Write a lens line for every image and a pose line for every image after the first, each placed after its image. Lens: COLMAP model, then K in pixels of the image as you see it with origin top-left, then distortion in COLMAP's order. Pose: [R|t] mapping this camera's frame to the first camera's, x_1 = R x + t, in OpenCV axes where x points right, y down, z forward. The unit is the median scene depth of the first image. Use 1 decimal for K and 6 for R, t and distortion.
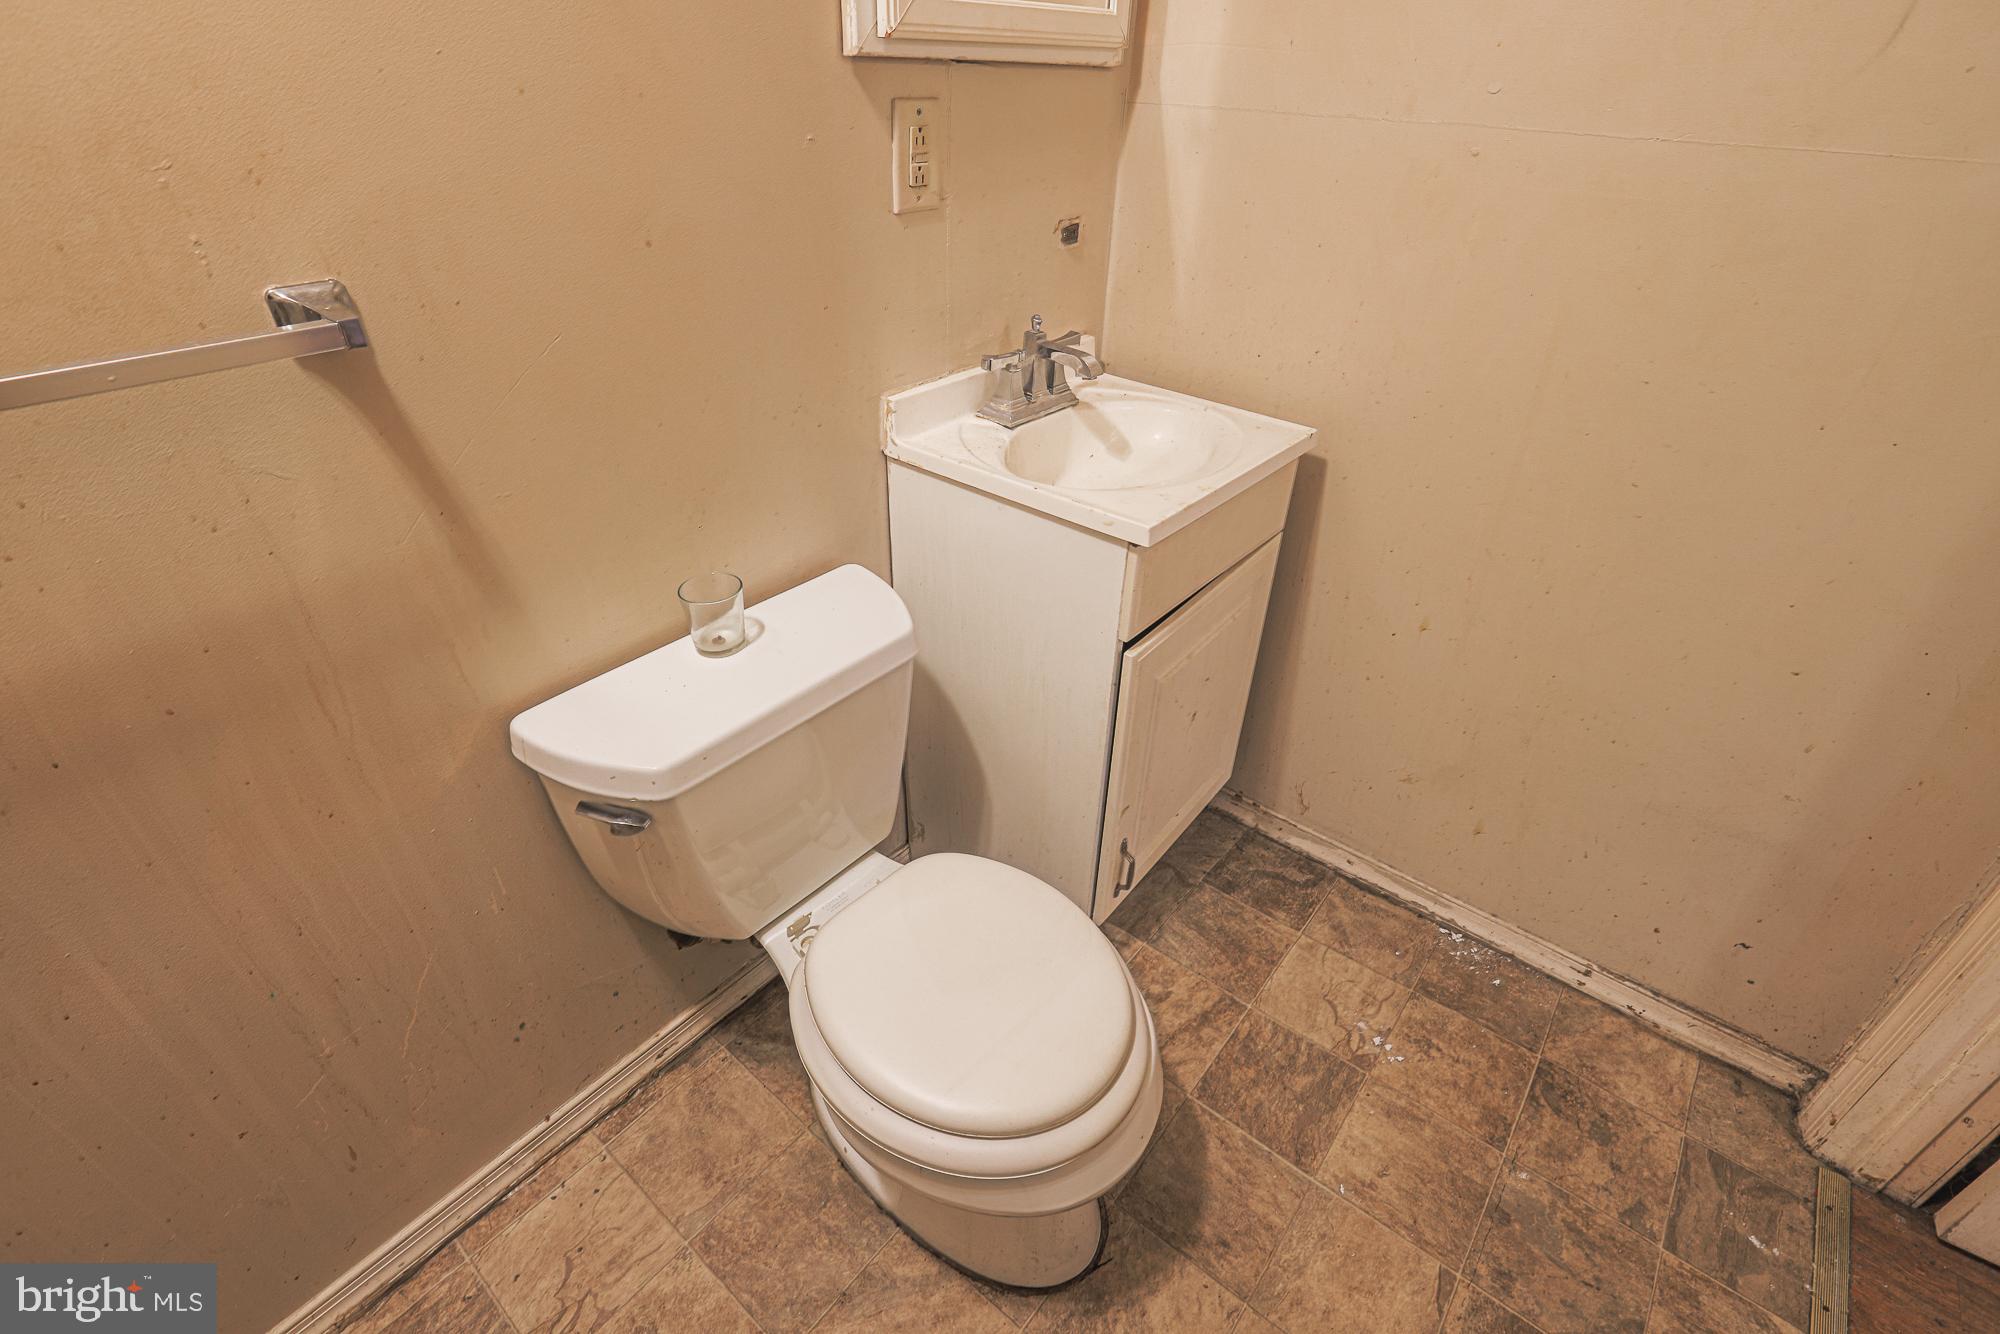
lens RADIAL K [[927.6, 0, 1000.8], [0, 927.6, 654.7], [0, 0, 1]] dist [-0.035242, 0.010108]
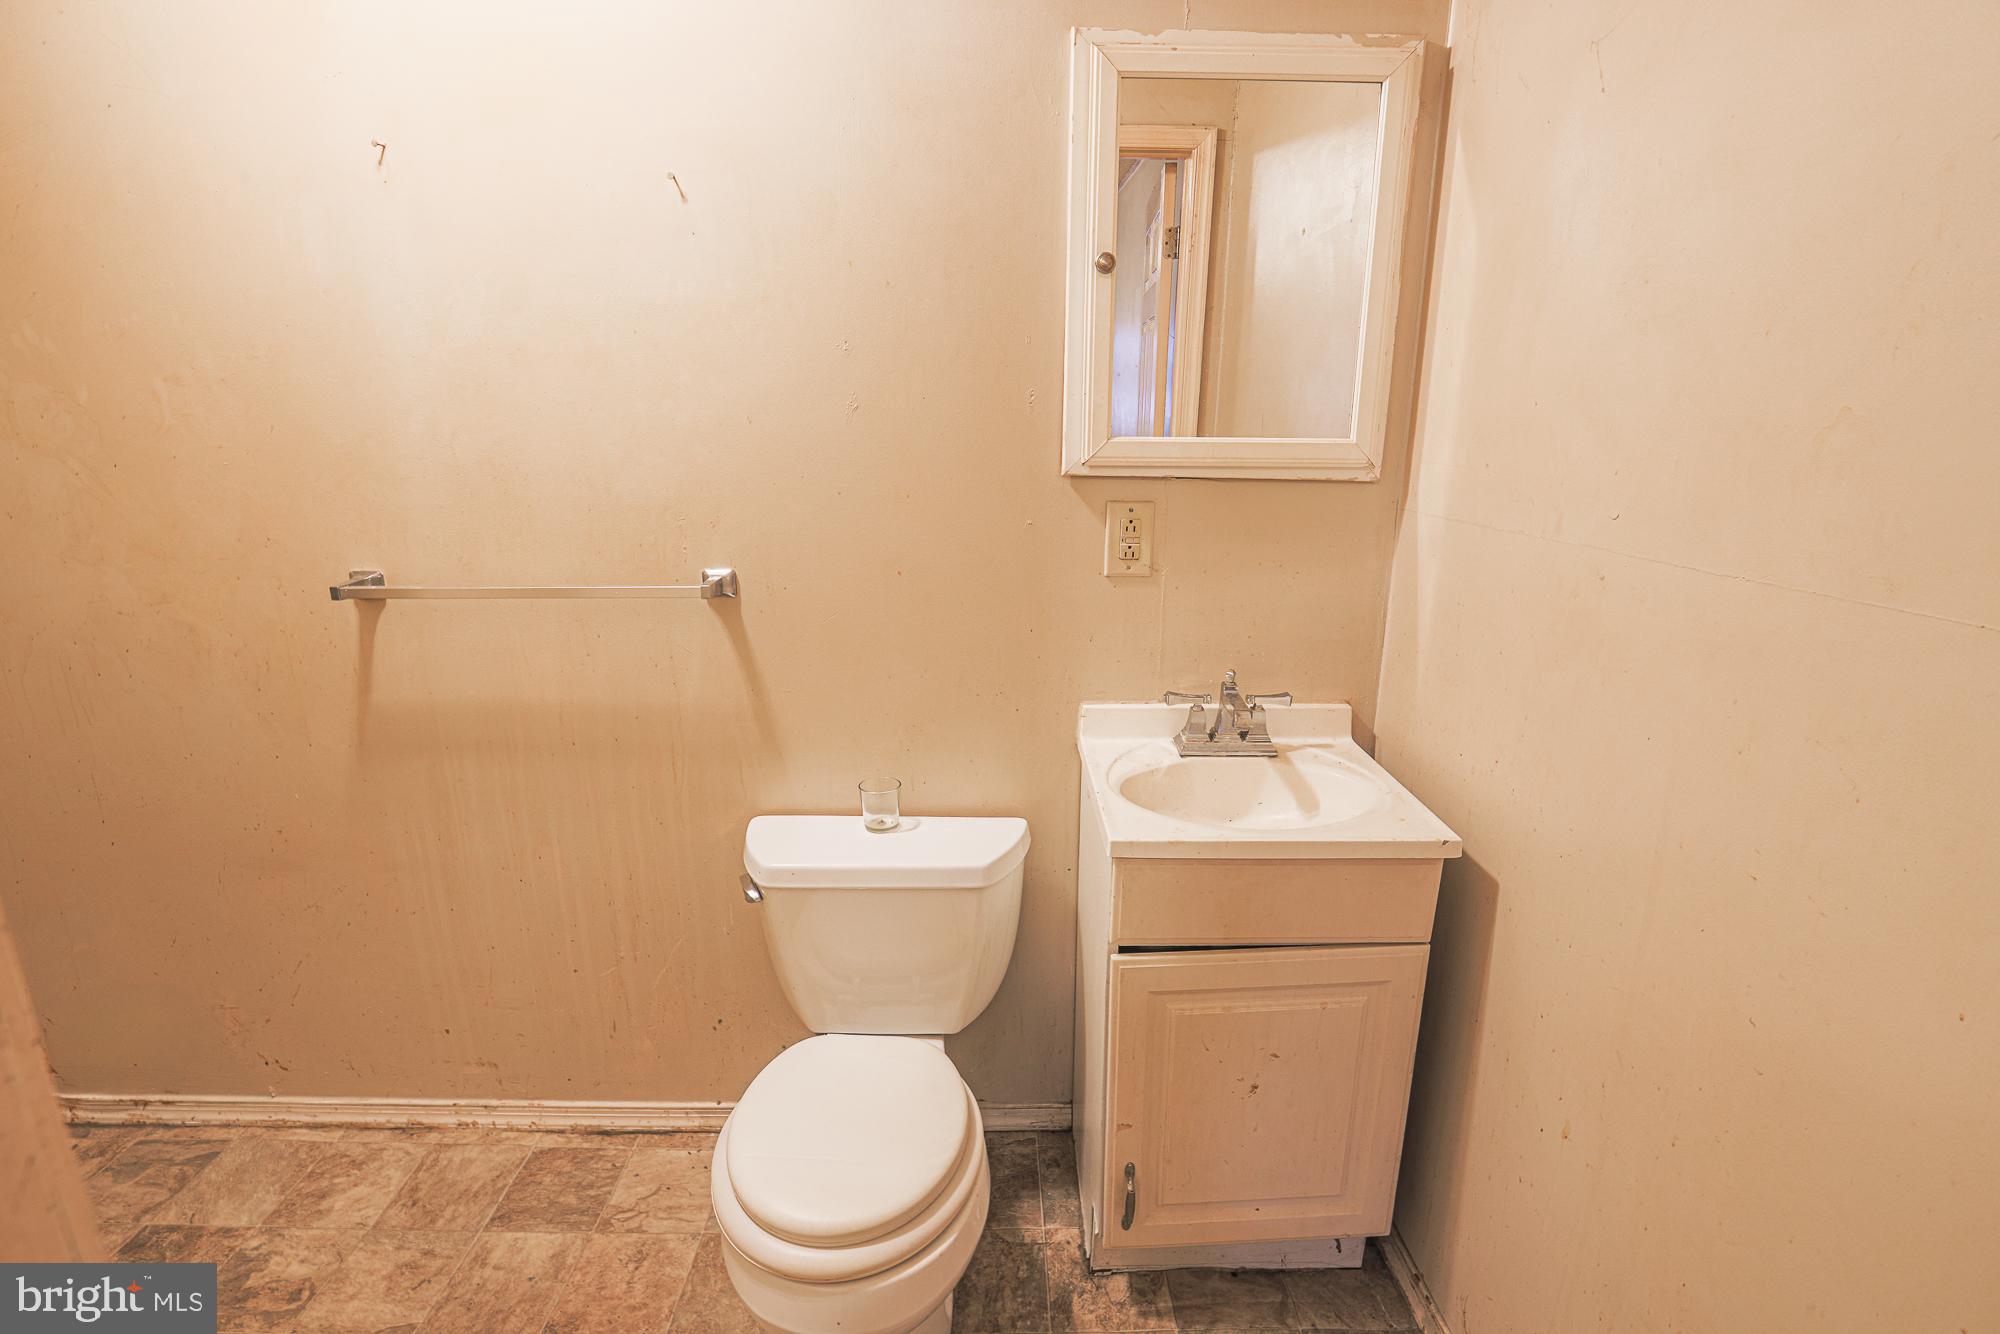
lens RADIAL K [[904.6, 0, 1000.0], [0, 904.6, 667.0], [0, 0, 1]] dist [-0.023180, 0.000396]
pose [[0.646583, 0.173139, -0.742936, 0.794637], [-0.408579, 0.901034, -0.145606, -0.100947], [0.644200, 0.397694, 0.653334, 0.082903]]
